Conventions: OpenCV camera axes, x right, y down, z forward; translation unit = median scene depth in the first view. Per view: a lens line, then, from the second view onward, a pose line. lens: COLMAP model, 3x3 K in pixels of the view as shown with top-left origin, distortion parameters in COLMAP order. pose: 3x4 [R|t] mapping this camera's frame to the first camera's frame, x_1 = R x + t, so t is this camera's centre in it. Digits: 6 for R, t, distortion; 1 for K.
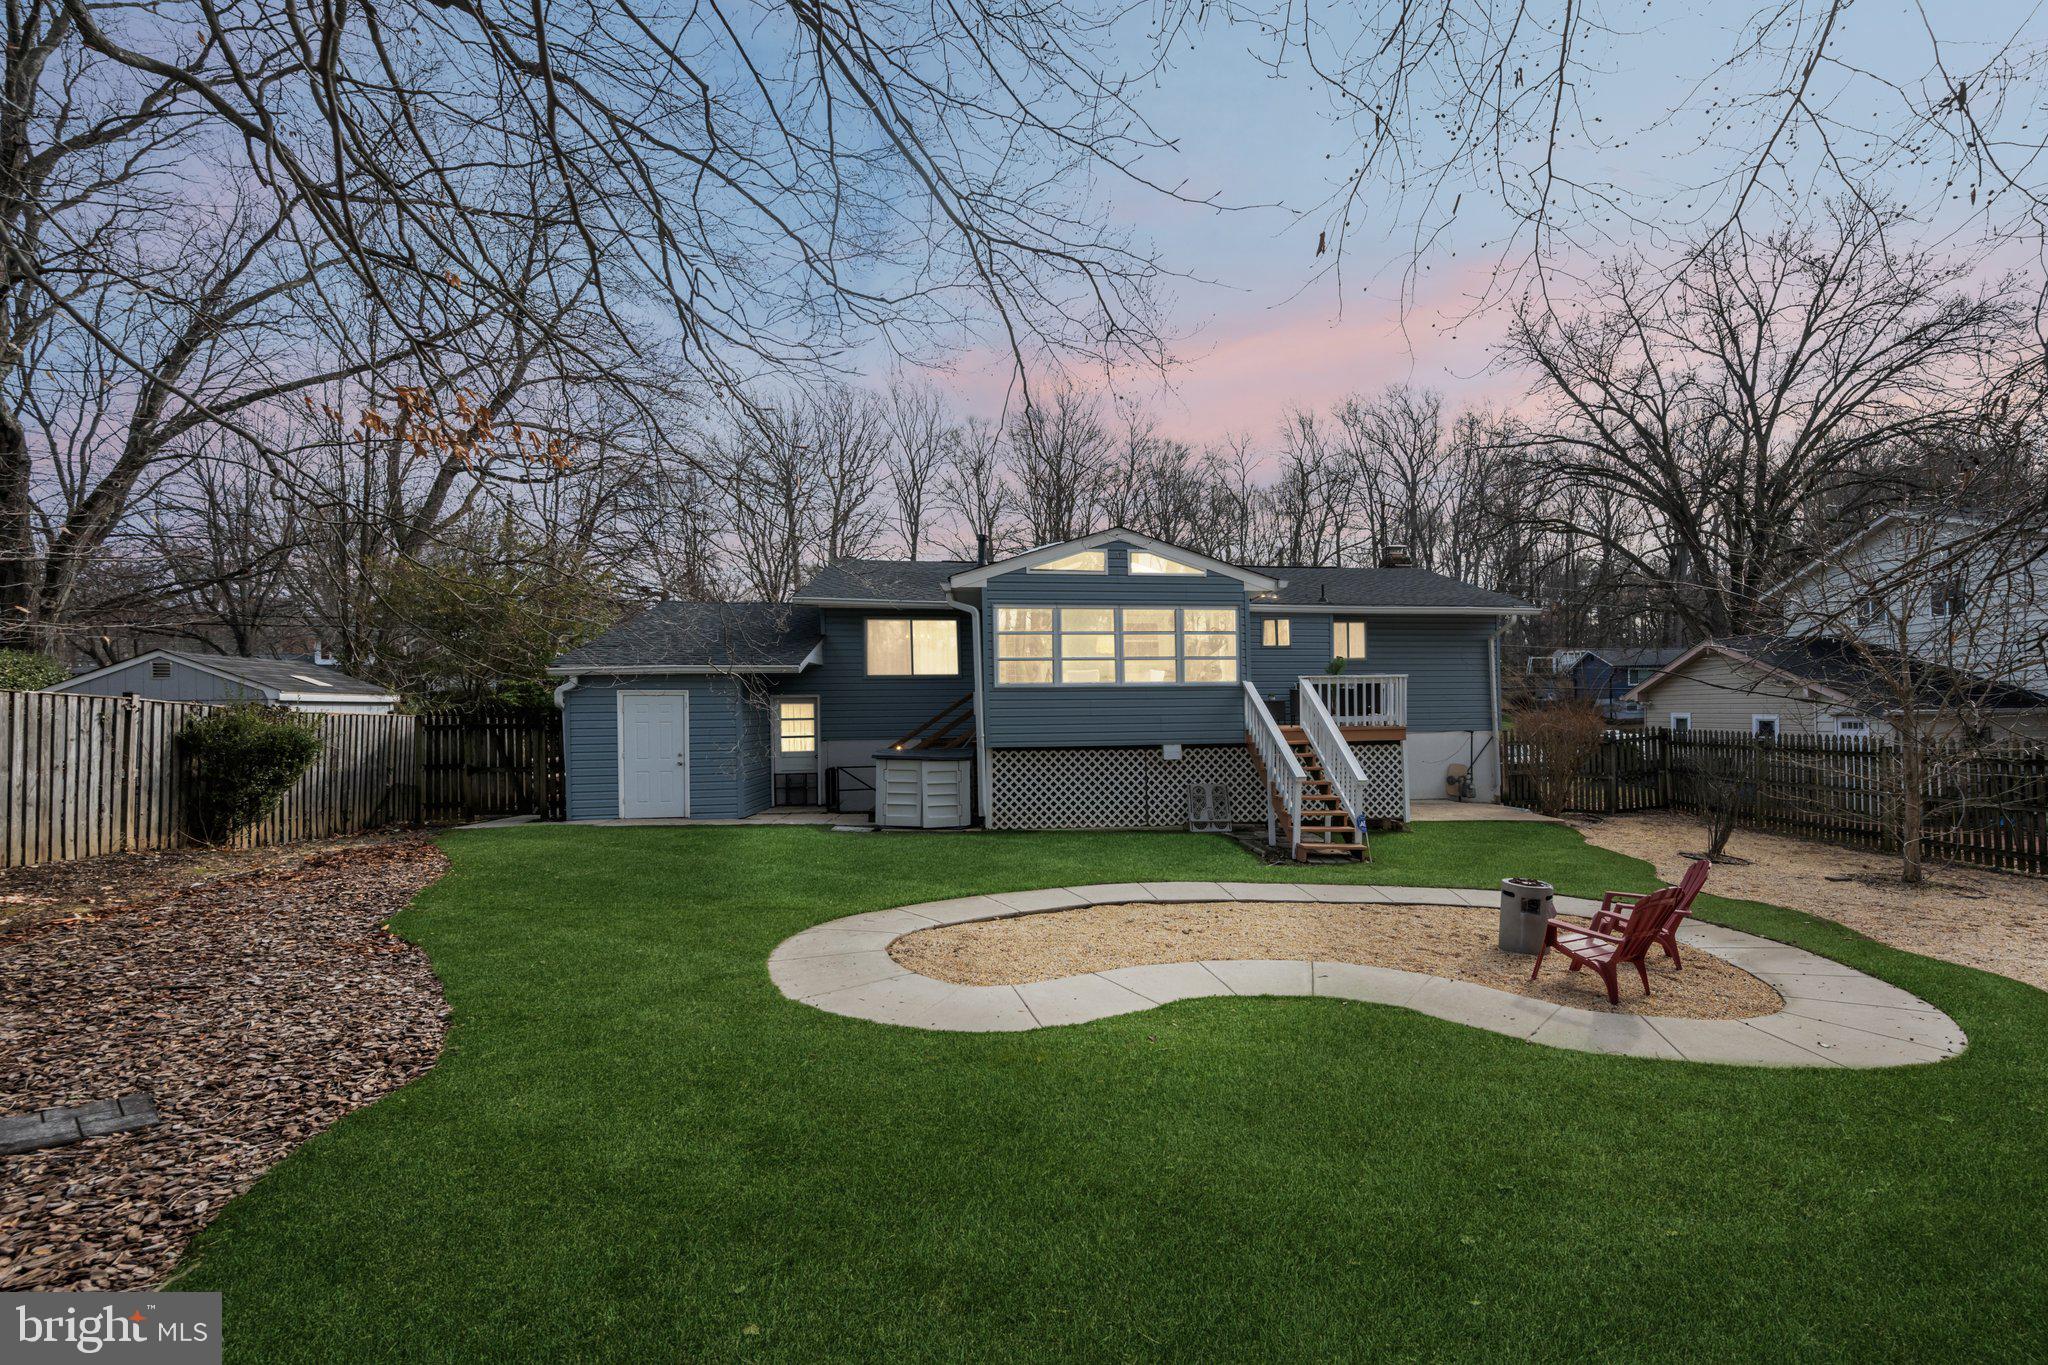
lens RADIAL K [[877.4, 0, 1024.6], [0, 877.4, 687.9], [0, 0, 1]] dist [0.001868, 0.000106]
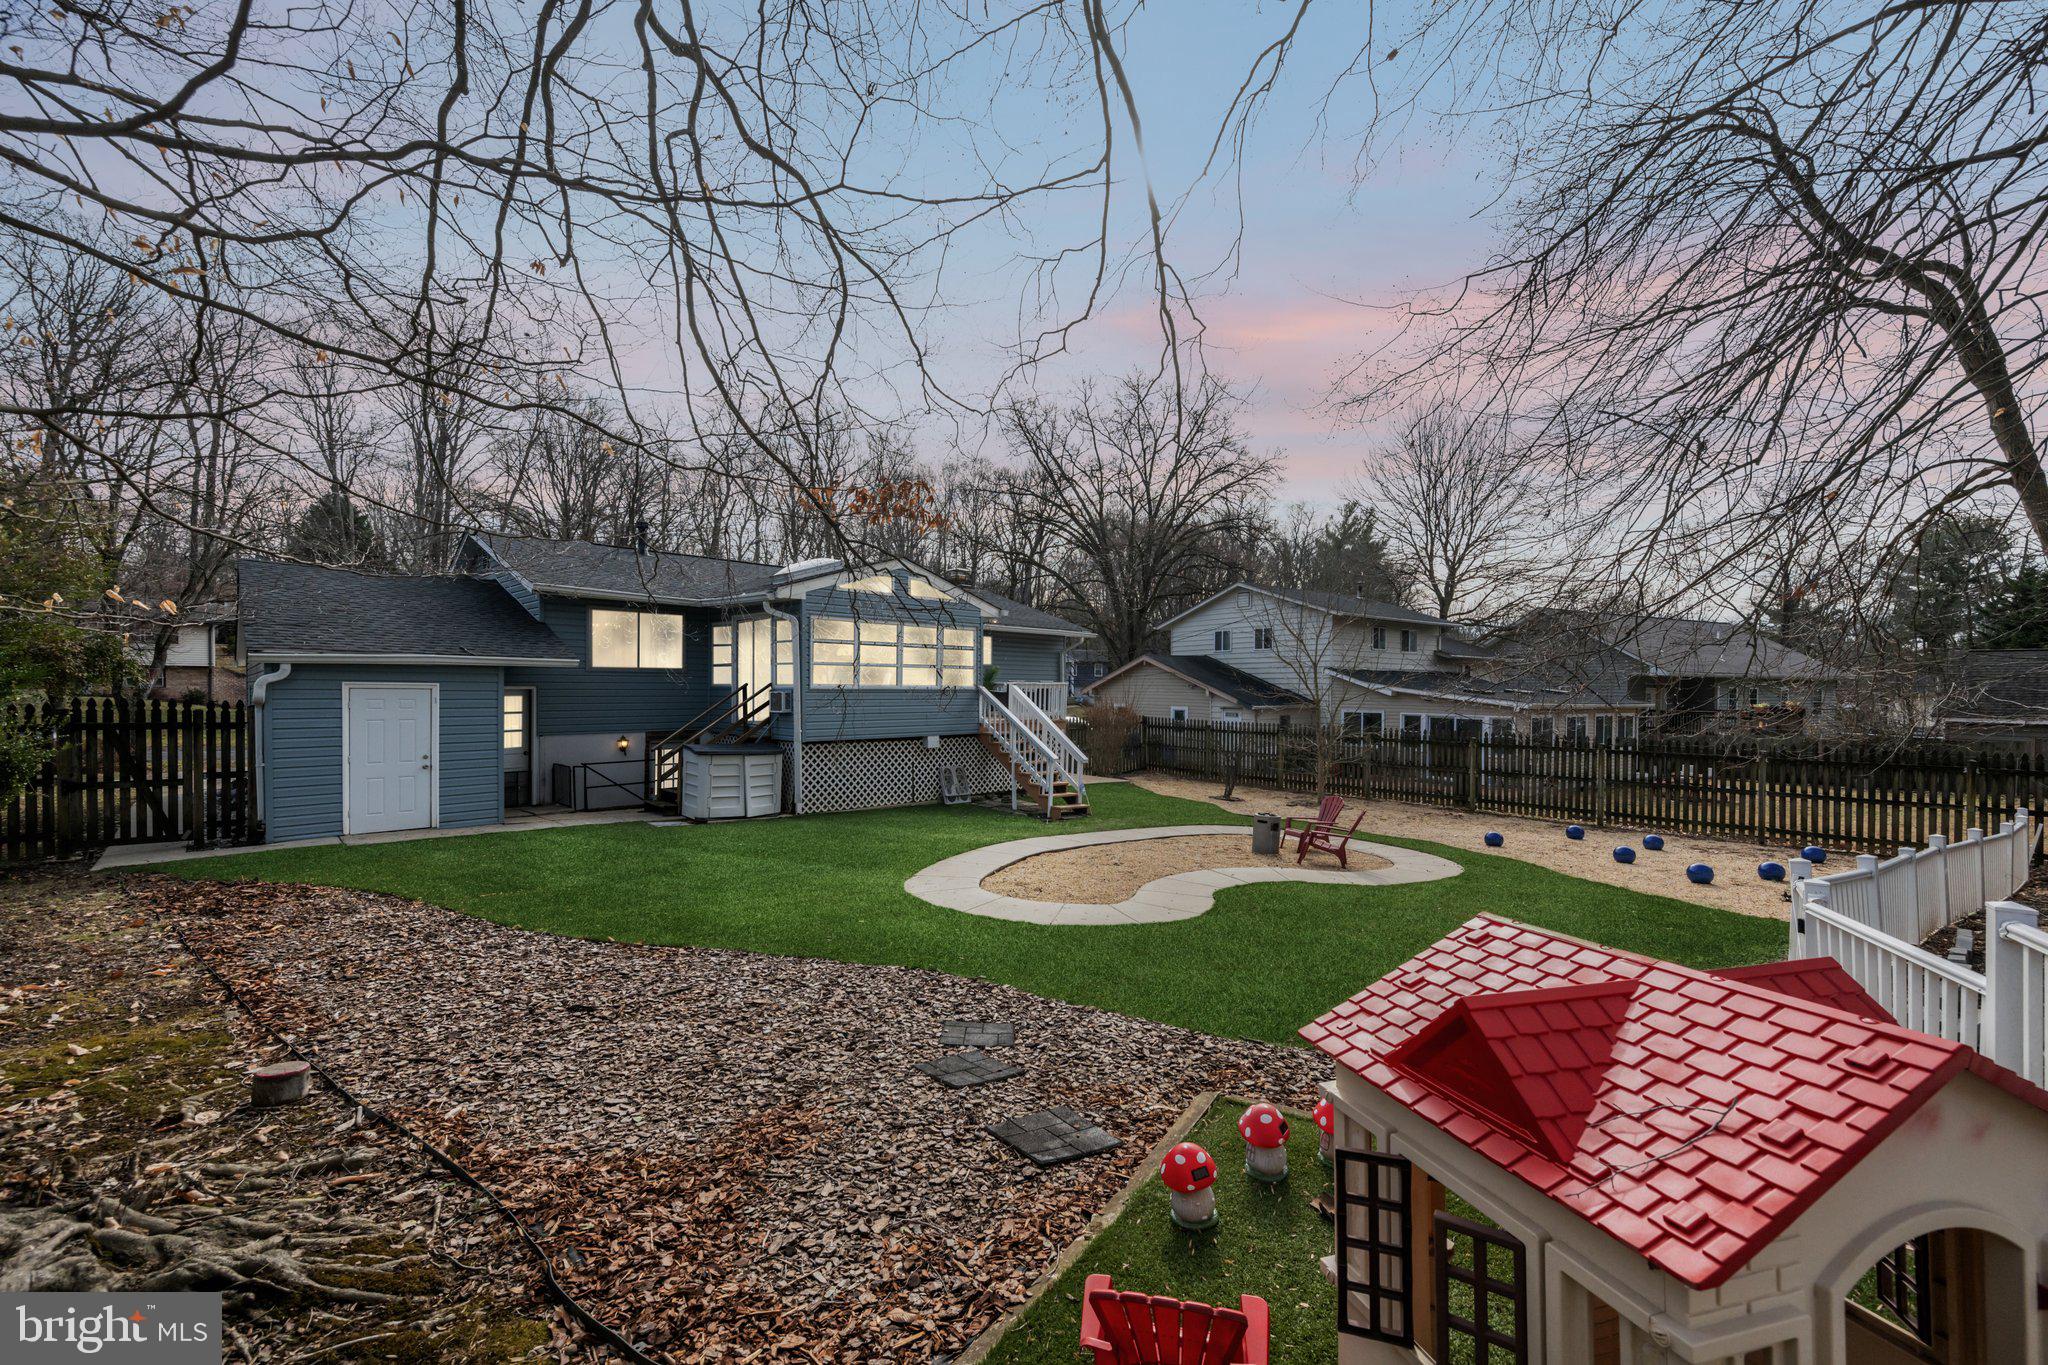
lens RADIAL K [[877.4, 0, 1017.8], [0, 877.4, 684.7], [0, 0, 1]] dist [0.001868, 0.000106]
pose [[0.785432, 0.018093, 0.618683, -0.507266], [-0.032343, 0.999407, 0.011832, -0.027011], [-0.618102, -0.029303, 0.785552, -0.051415]]
